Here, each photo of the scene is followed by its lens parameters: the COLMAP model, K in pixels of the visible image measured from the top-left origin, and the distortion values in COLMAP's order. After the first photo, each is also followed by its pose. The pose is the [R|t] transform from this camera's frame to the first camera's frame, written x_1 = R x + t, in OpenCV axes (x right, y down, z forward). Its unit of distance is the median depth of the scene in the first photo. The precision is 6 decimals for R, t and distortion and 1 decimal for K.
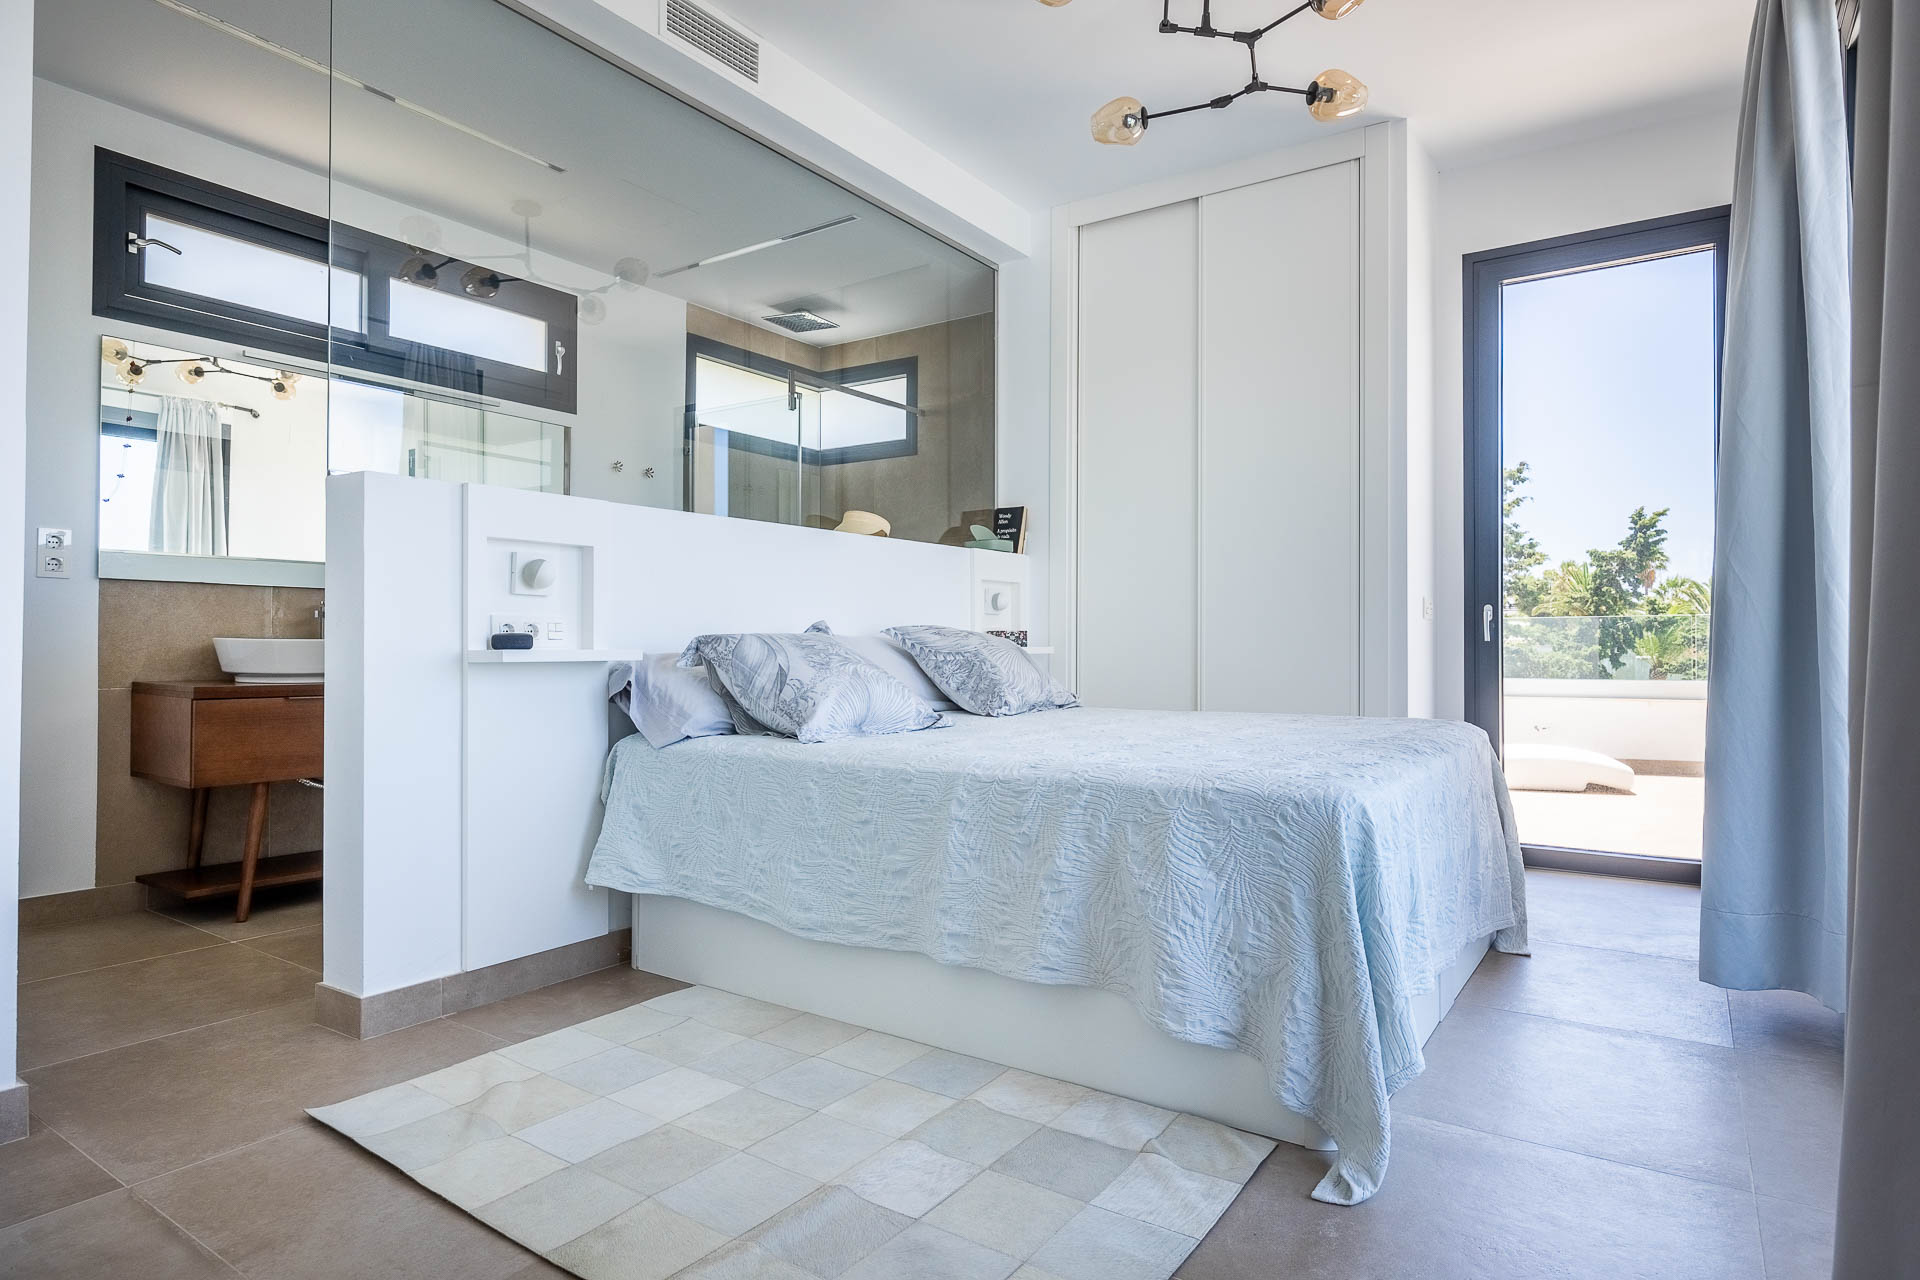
lens RADIAL K [[1084.7, 0, 954.9], [0, 1084.7, 640.6], [0, 0, 1]] dist [-0.005913, 0.002303]
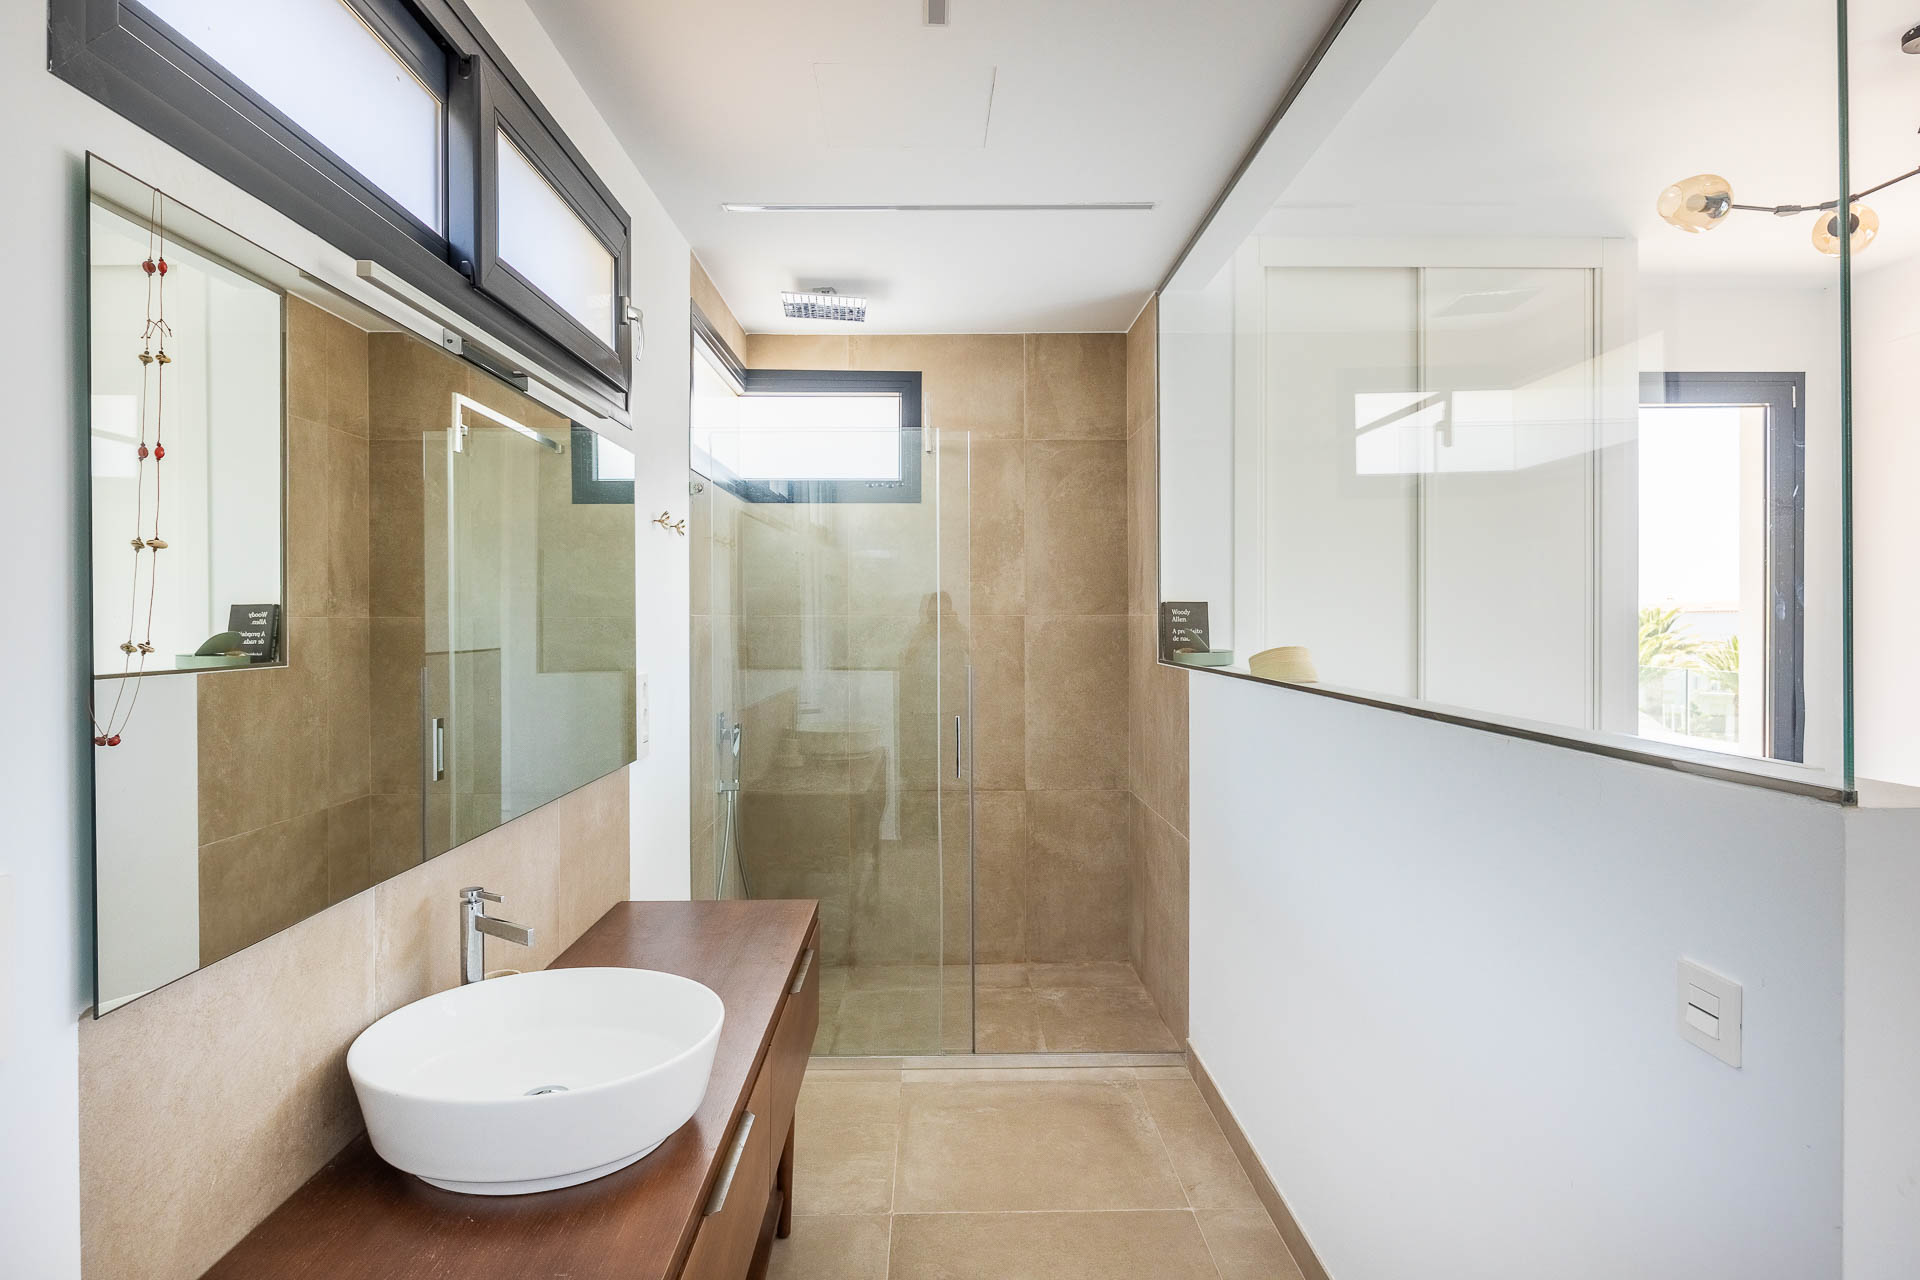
lens RADIAL K [[1084.7, 0, 953.9], [0, 1084.7, 634.0], [0, 0, 1]] dist [-0.005913, 0.002303]
pose [[0.817306, -0.004789, 0.576184, -0.562485], [-0.001581, 0.999943, 0.010554, -0.110182], [-0.576202, -0.009536, 0.817252, 0.459462]]
